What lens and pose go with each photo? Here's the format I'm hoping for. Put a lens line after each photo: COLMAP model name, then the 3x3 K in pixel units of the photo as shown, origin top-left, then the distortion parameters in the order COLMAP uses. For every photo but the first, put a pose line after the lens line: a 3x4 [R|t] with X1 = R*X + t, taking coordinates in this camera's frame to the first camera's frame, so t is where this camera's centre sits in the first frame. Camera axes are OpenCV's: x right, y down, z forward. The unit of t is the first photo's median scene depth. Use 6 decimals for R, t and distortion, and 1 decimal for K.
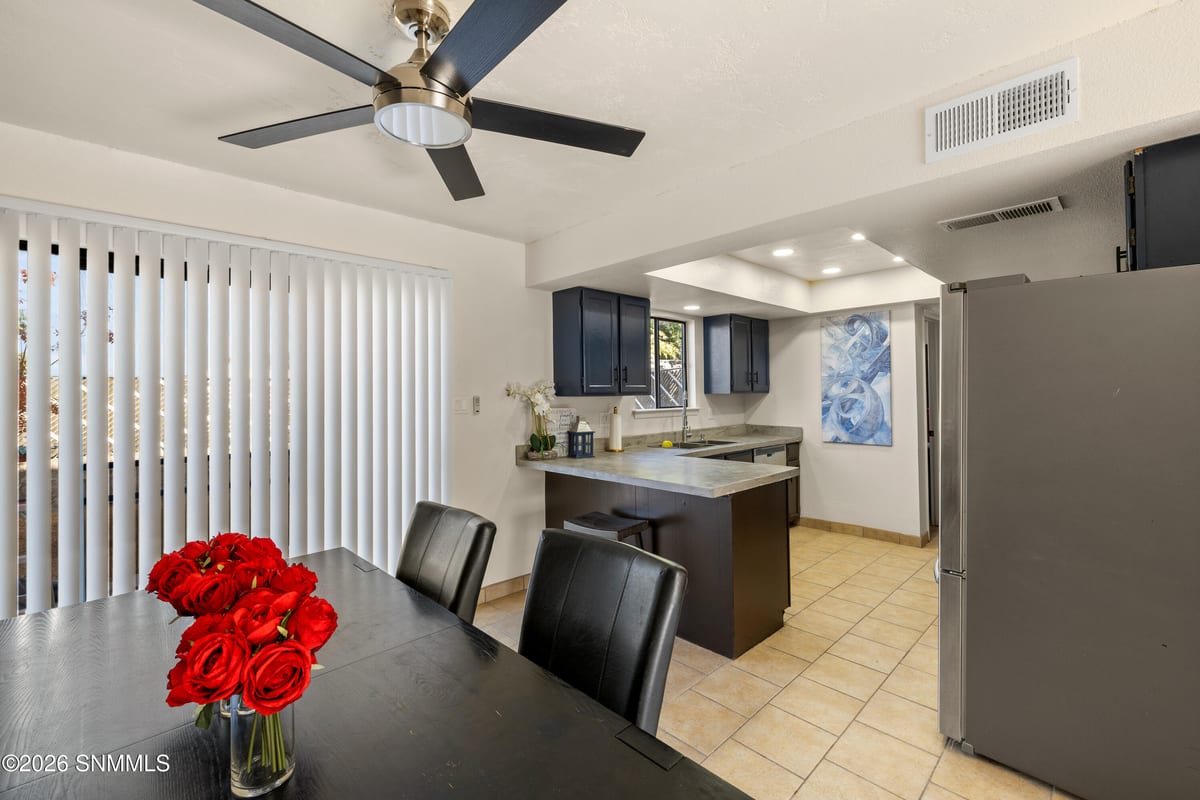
lens RADIAL K [[505.1, 0, 599.5], [0, 505.1, 391.9], [0, 0, 1]] dist [0.000797, -0.000102]
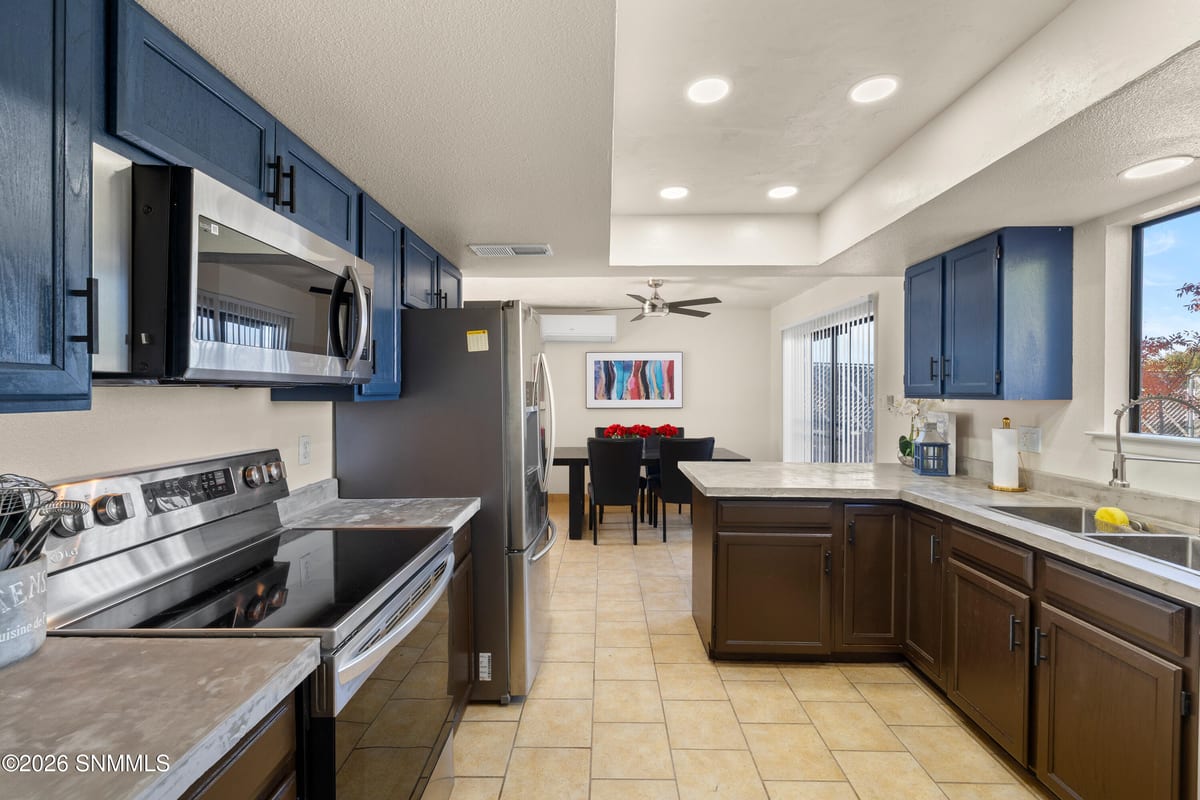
lens RADIAL K [[505.1, 0, 599.4], [0, 505.1, 394.4], [0, 0, 1]] dist [0.000797, -0.000102]
pose [[-0.699929, 0.010997, -0.714127, 1.200921], [0.006218, 0.999937, 0.009303, -0.012115], [0.714185, 0.002071, -0.699954, 1.578702]]
